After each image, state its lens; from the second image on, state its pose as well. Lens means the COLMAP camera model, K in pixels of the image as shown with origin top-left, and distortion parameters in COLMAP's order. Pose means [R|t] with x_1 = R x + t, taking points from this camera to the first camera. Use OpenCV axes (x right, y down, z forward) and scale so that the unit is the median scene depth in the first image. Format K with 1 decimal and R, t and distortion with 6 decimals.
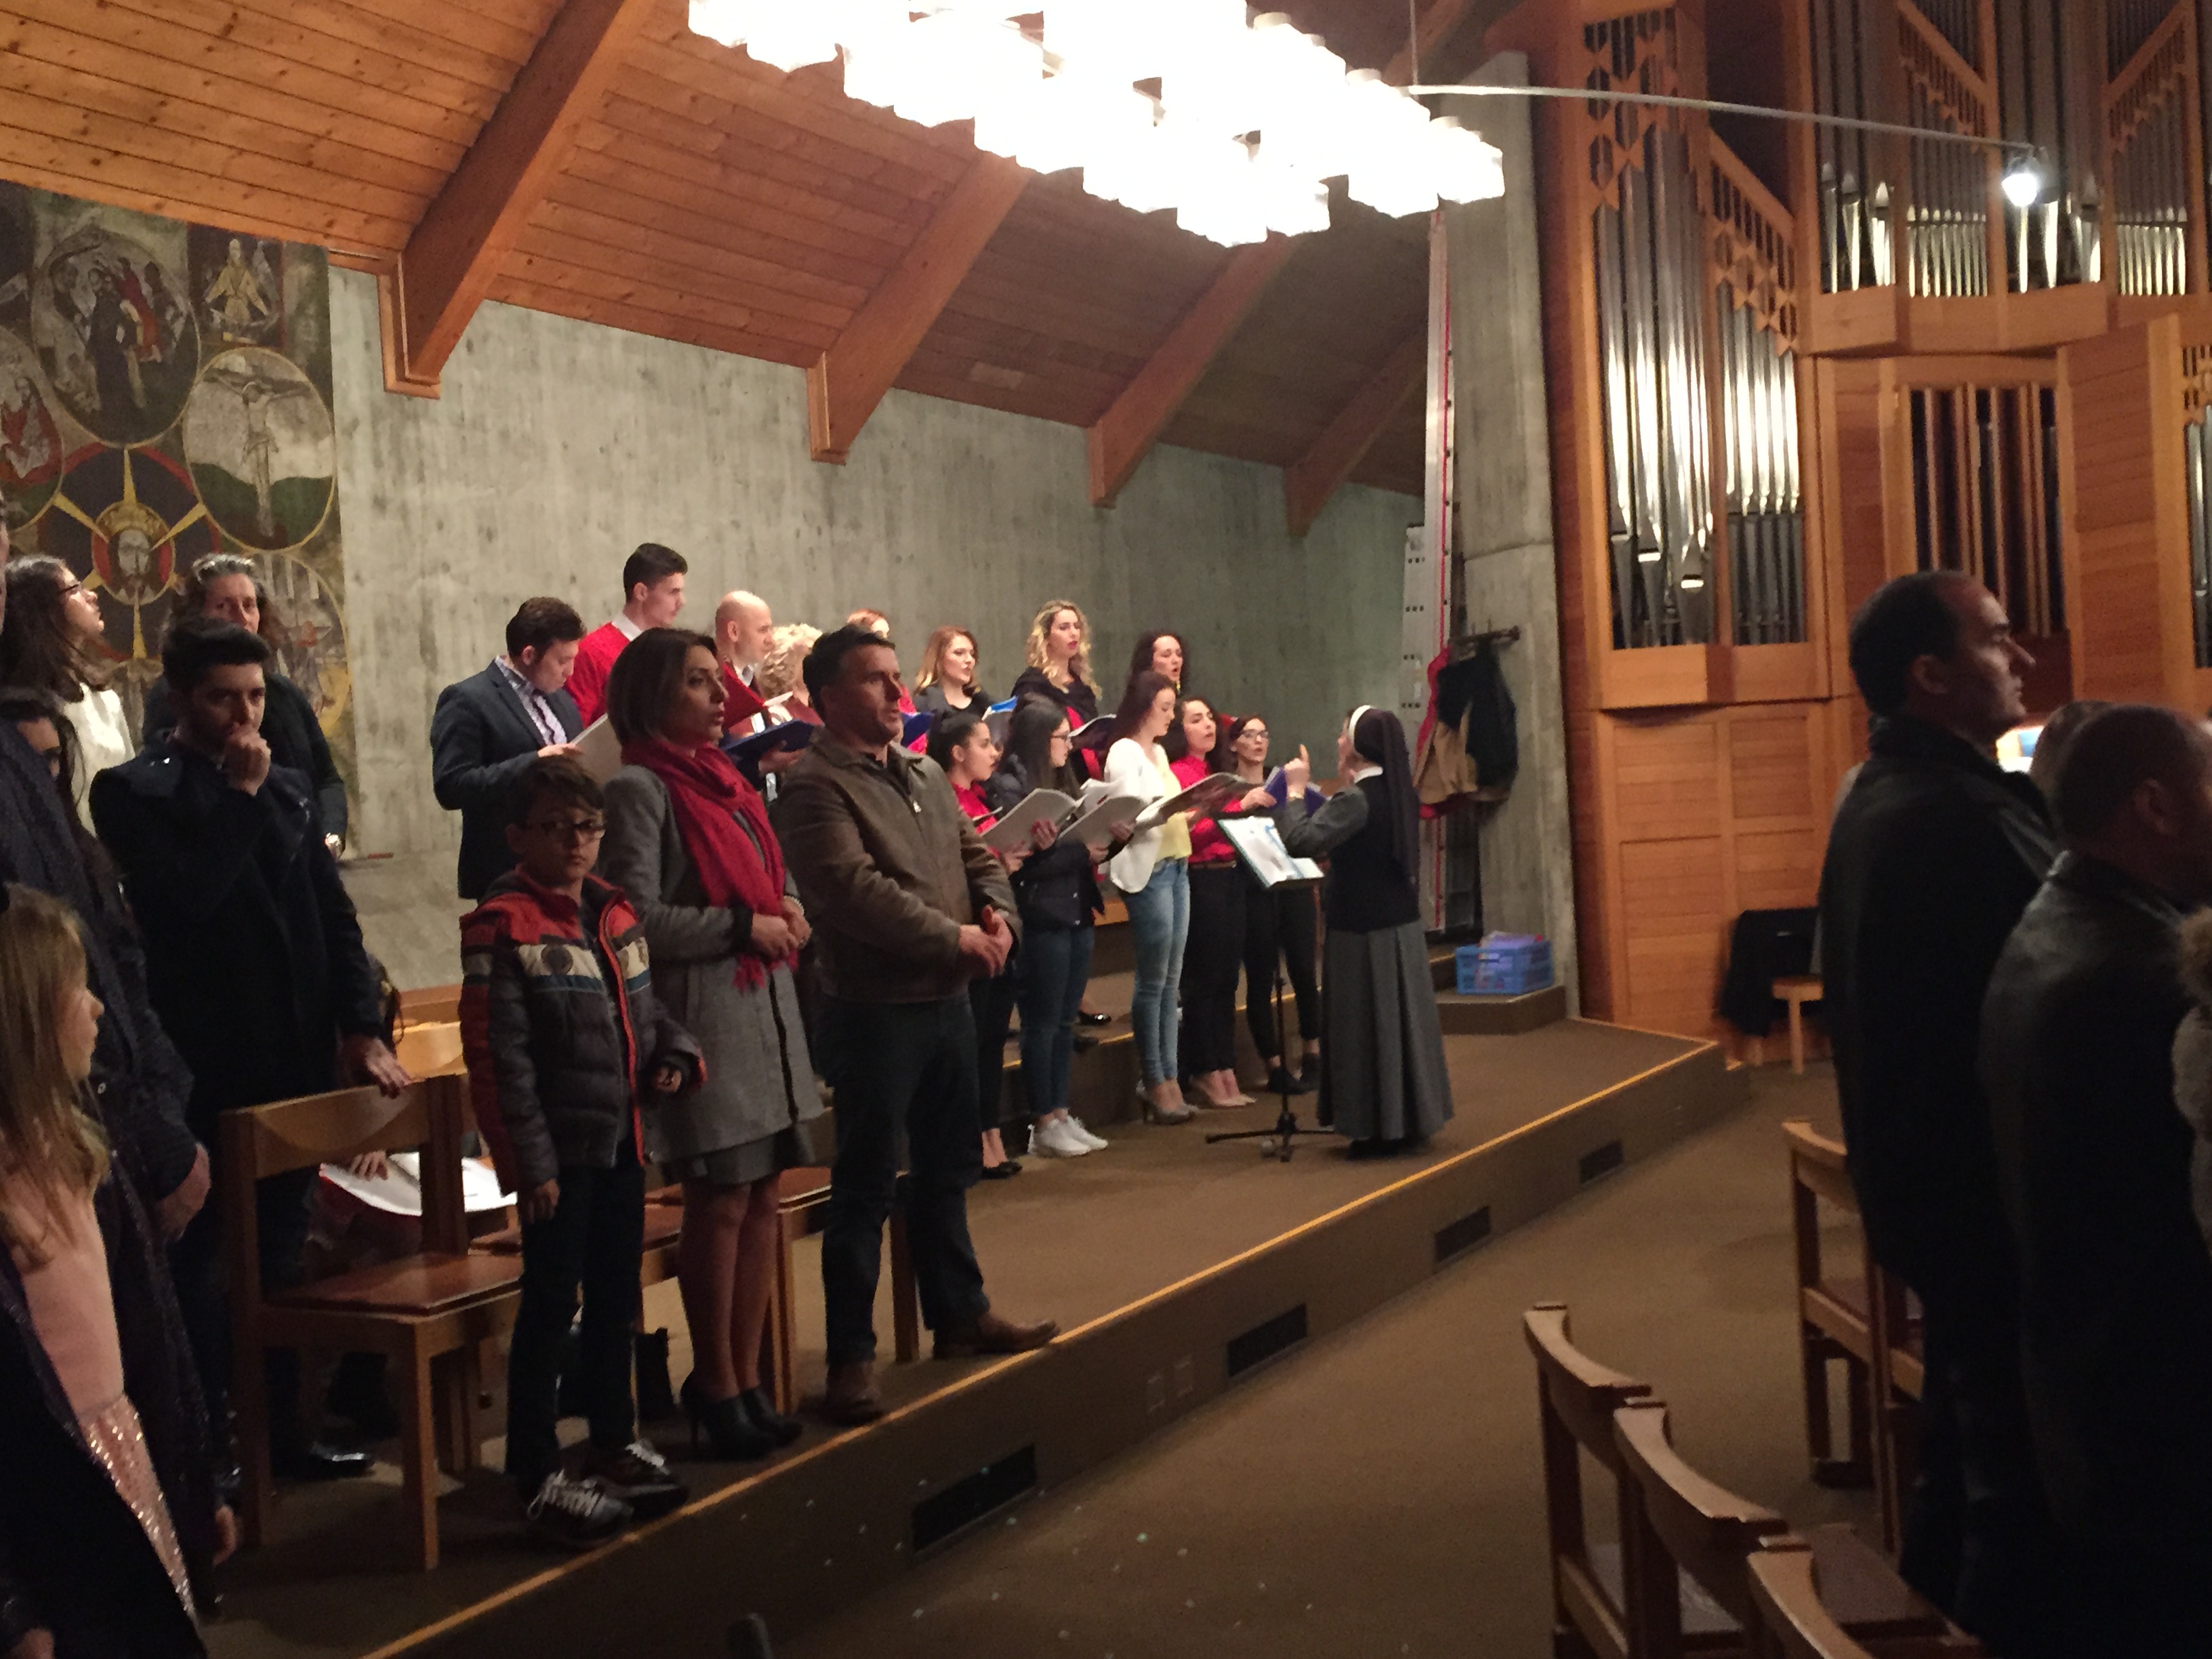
lens RADIAL K [[2322.5, 0, 1114.0], [0, 2322.5, 829.7], [0, 0, 1]] dist [0.010647, 0.000000]
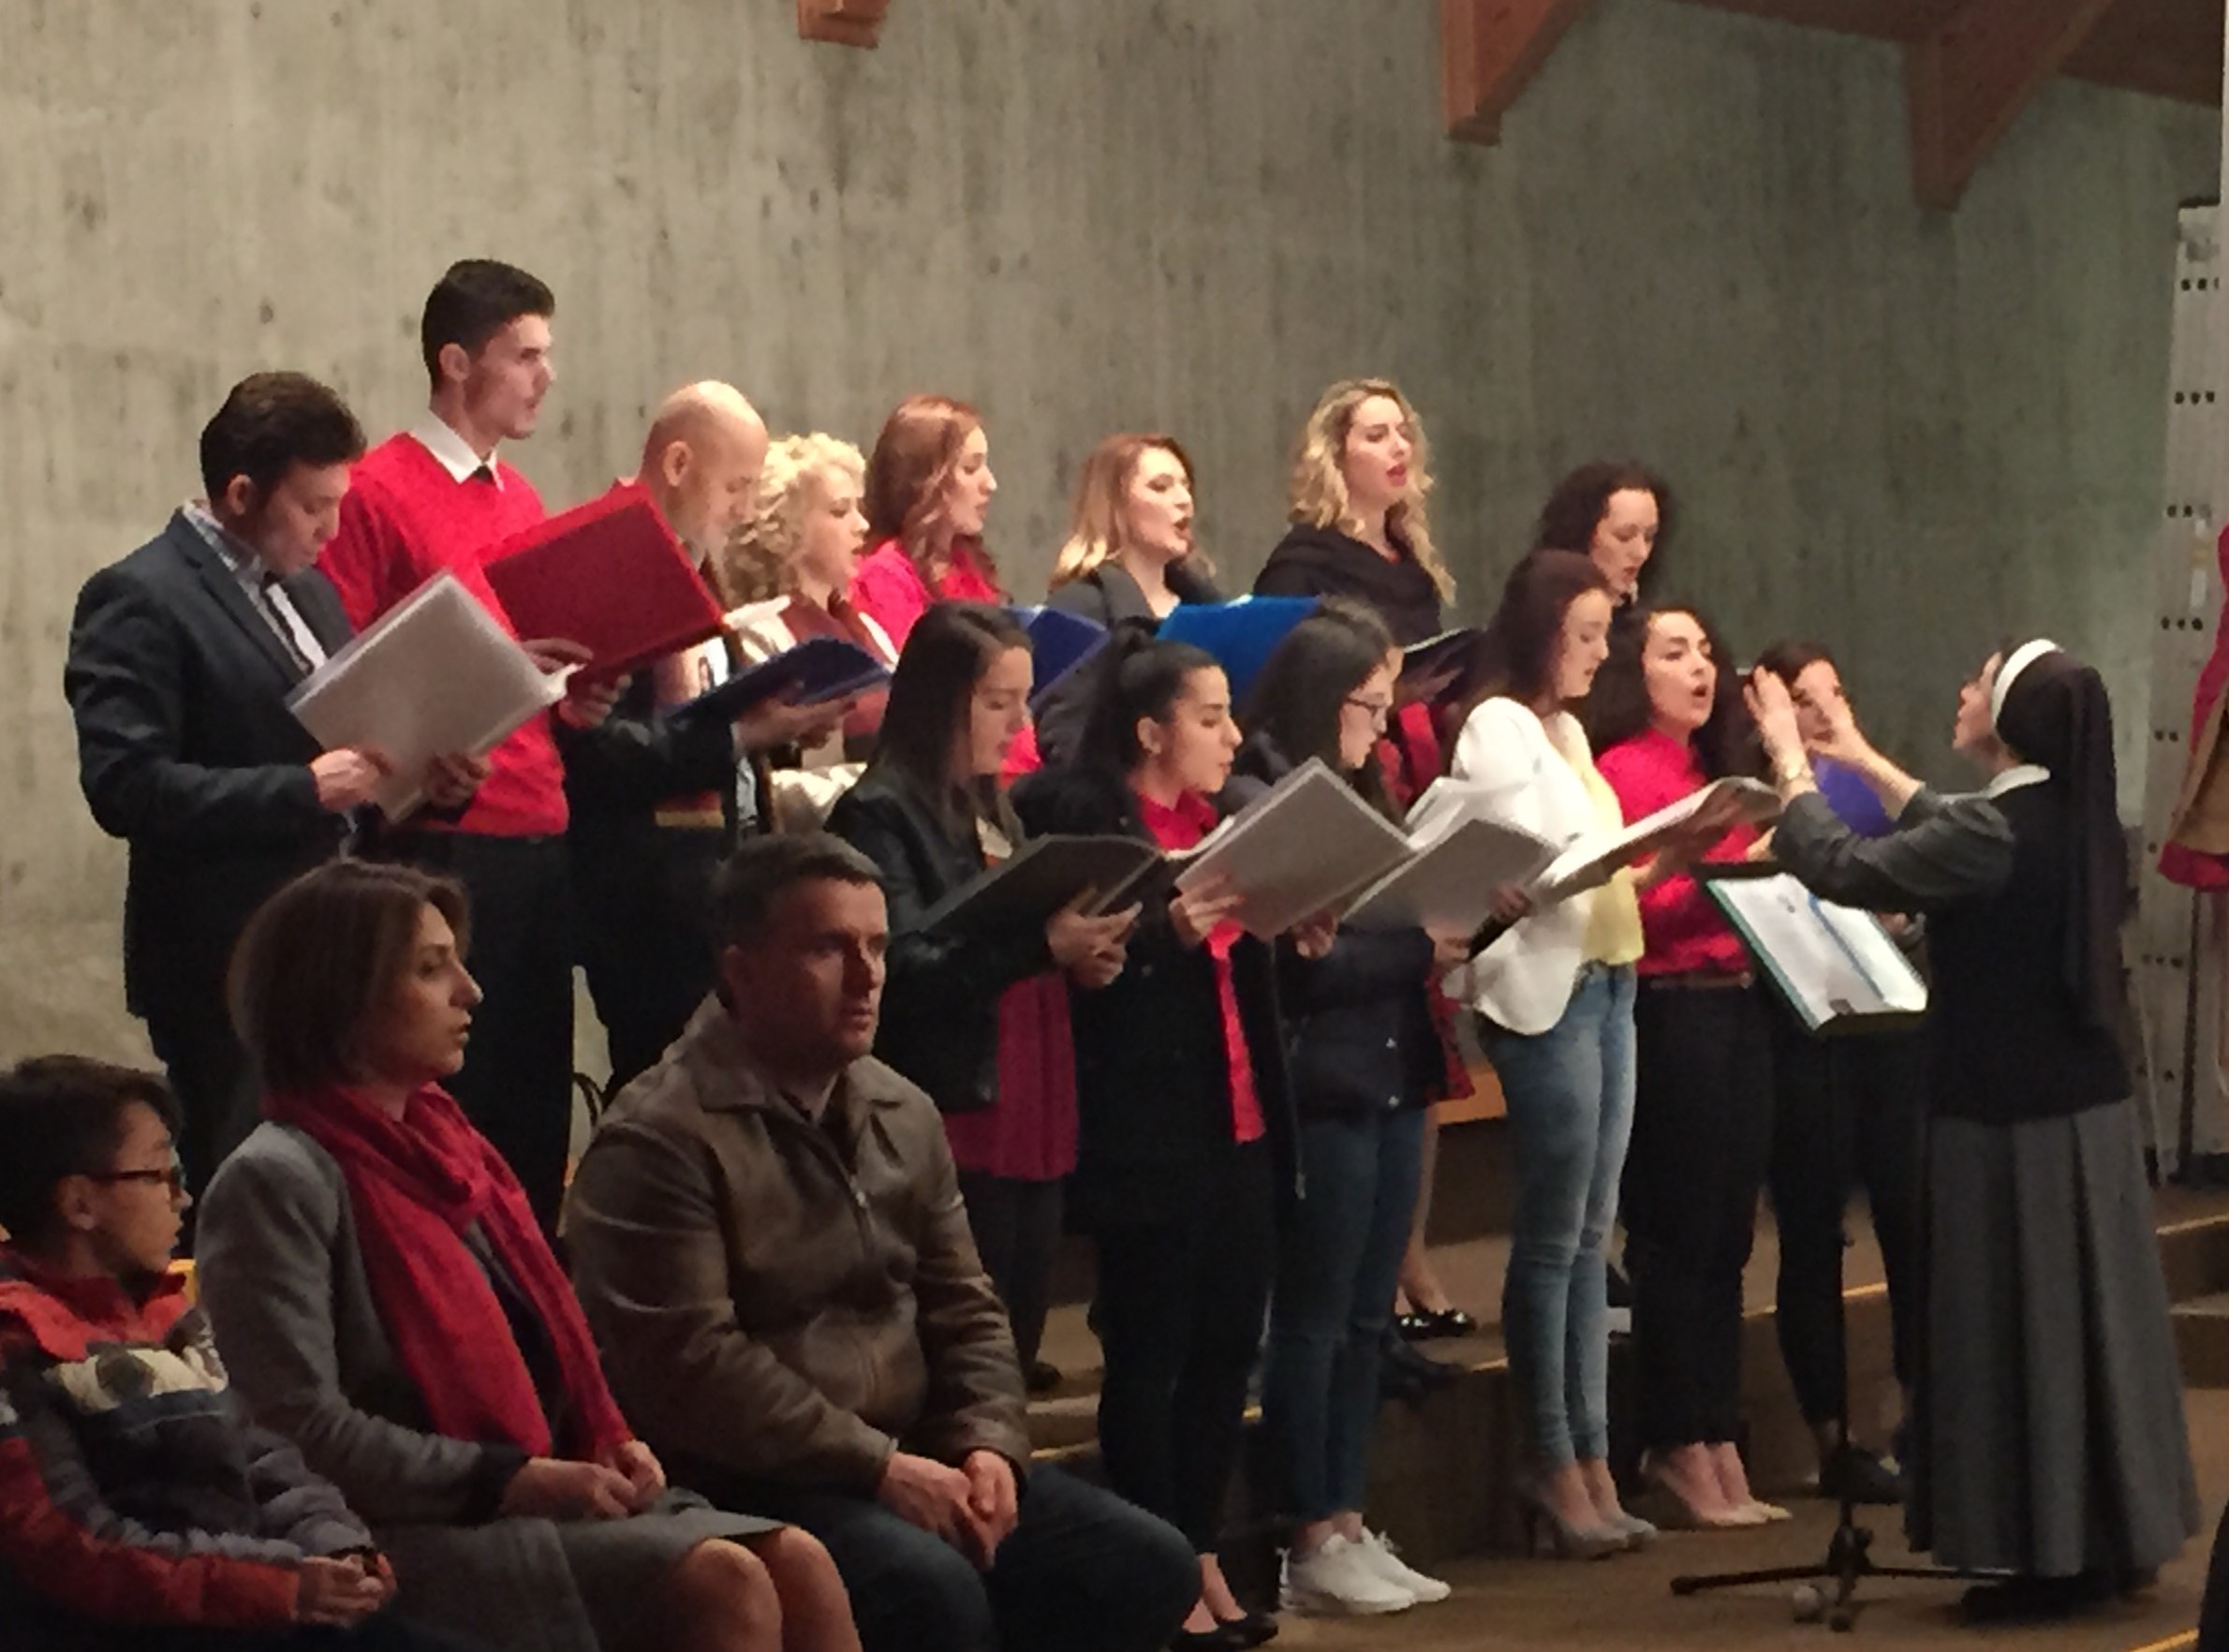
lens RADIAL K [[4752.9, 0, 1121.4], [0, 4752.9, 825.9], [0, 0, 1]] dist [-0.064359, 0.000000]
pose [[0.997152, 0.017565, -0.073341, -0.002156], [-0.018593, 0.999738, -0.013349, -0.000739], [0.073087, 0.014674, 0.997218, 0.101878]]
